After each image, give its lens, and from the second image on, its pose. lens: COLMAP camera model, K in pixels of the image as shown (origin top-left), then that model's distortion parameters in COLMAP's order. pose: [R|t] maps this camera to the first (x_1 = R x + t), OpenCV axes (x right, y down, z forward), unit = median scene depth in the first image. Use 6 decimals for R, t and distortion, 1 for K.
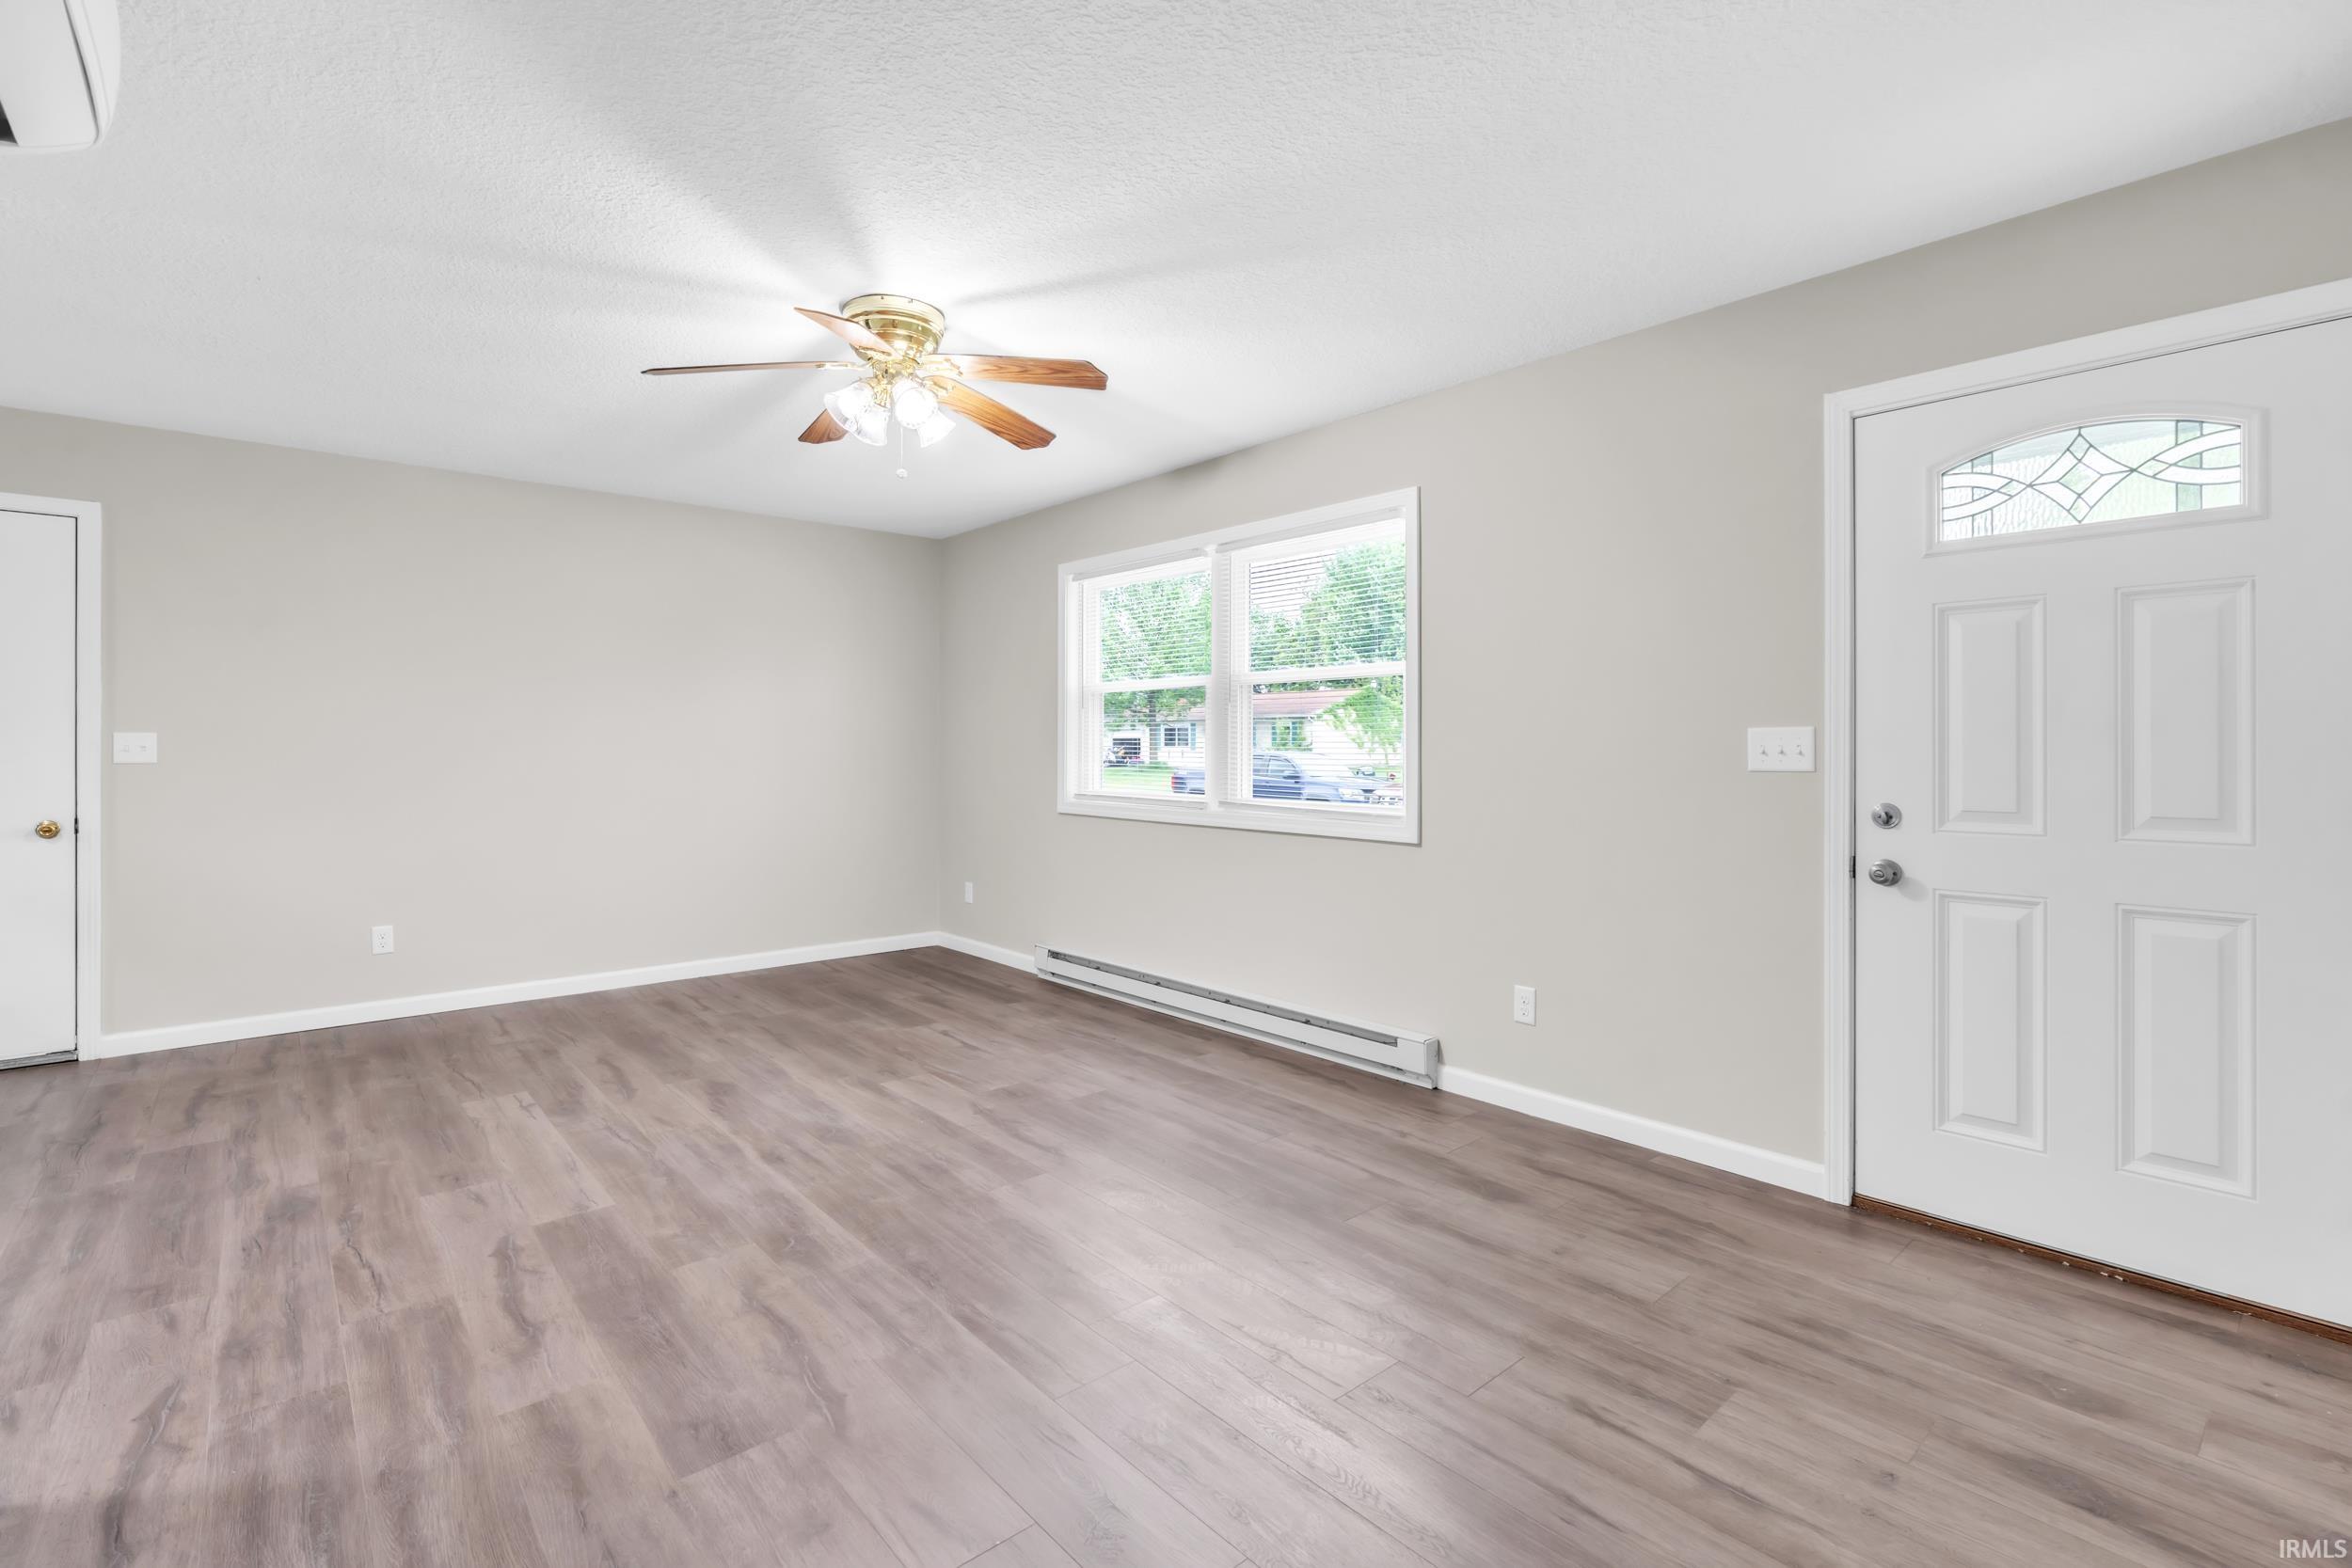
lens RADIAL K [[1063.2, 0, 1176.8], [0, 1063.2, 739.7], [0, 0, 1]] dist [-0.002080, -0.000034]
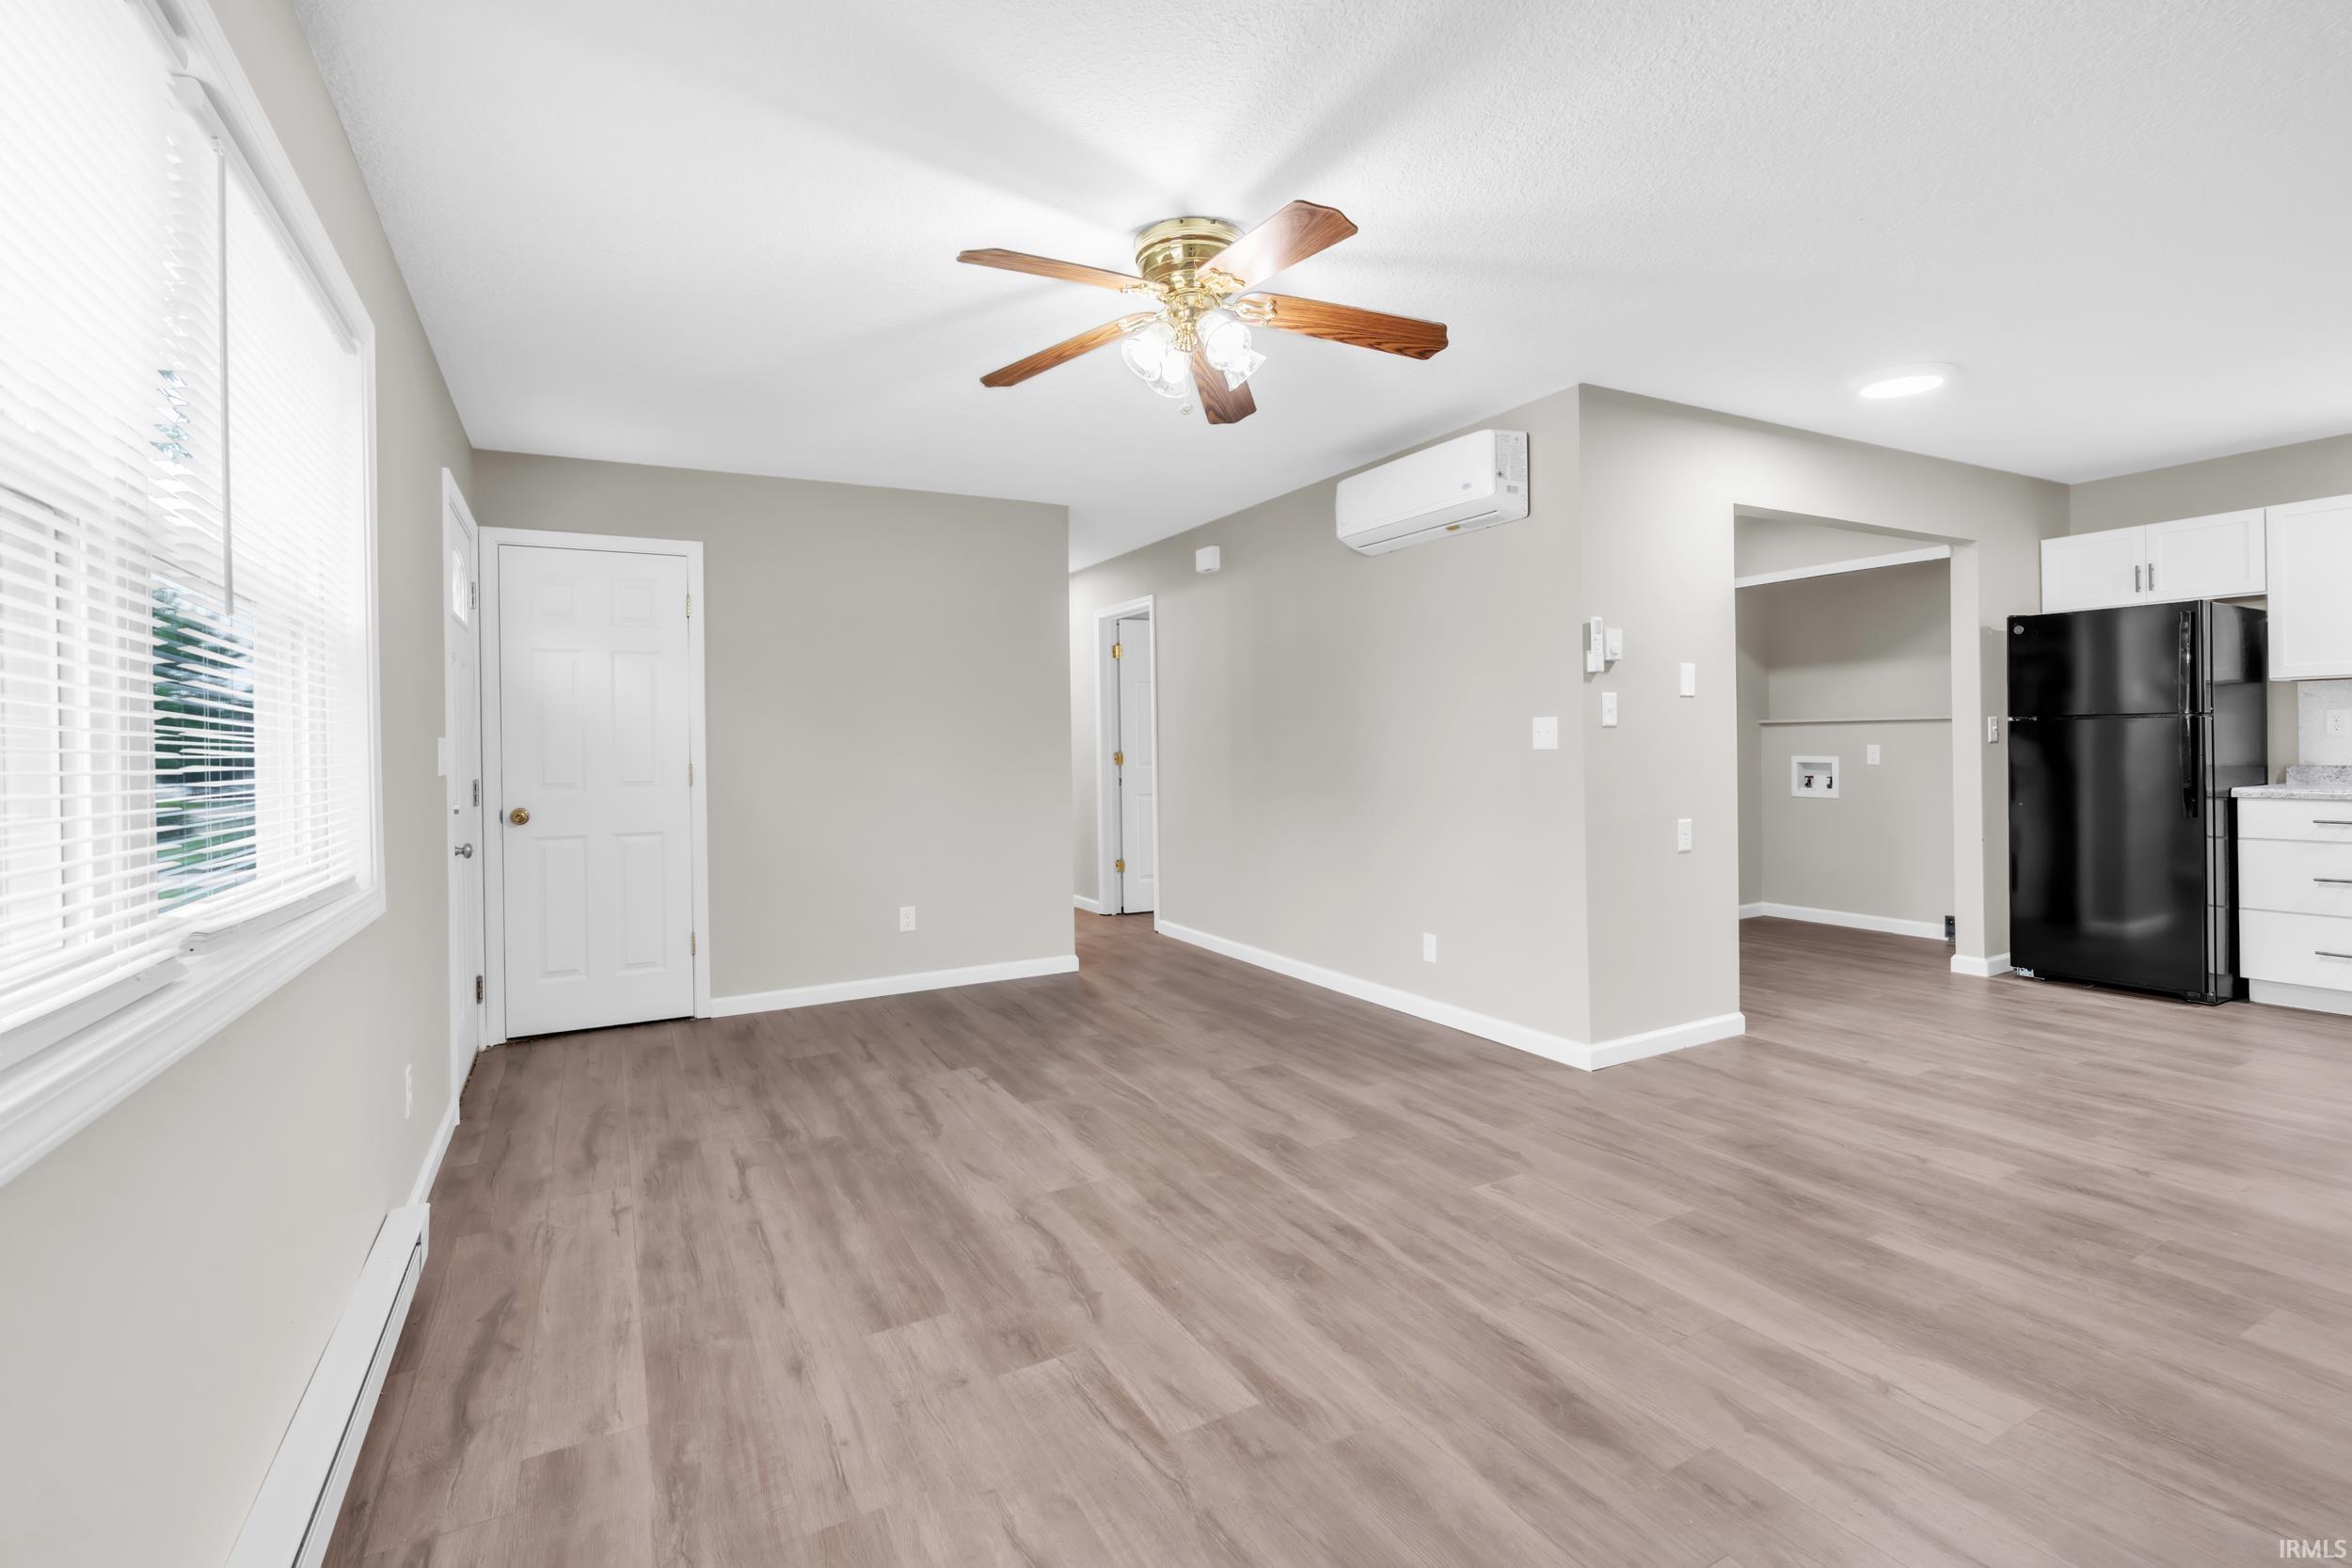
lens RADIAL K [[1082.3, 0, 1207.2], [0, 1082.3, 748.3], [0, 0, 1]] dist [0.000177, -0.000023]
pose [[-0.980392, 0.017174, 0.196307, -0.481413], [0.016489, 0.999851, -0.005123, 0.018952], [-0.196366, -0.001785, -0.980529, 2.014739]]
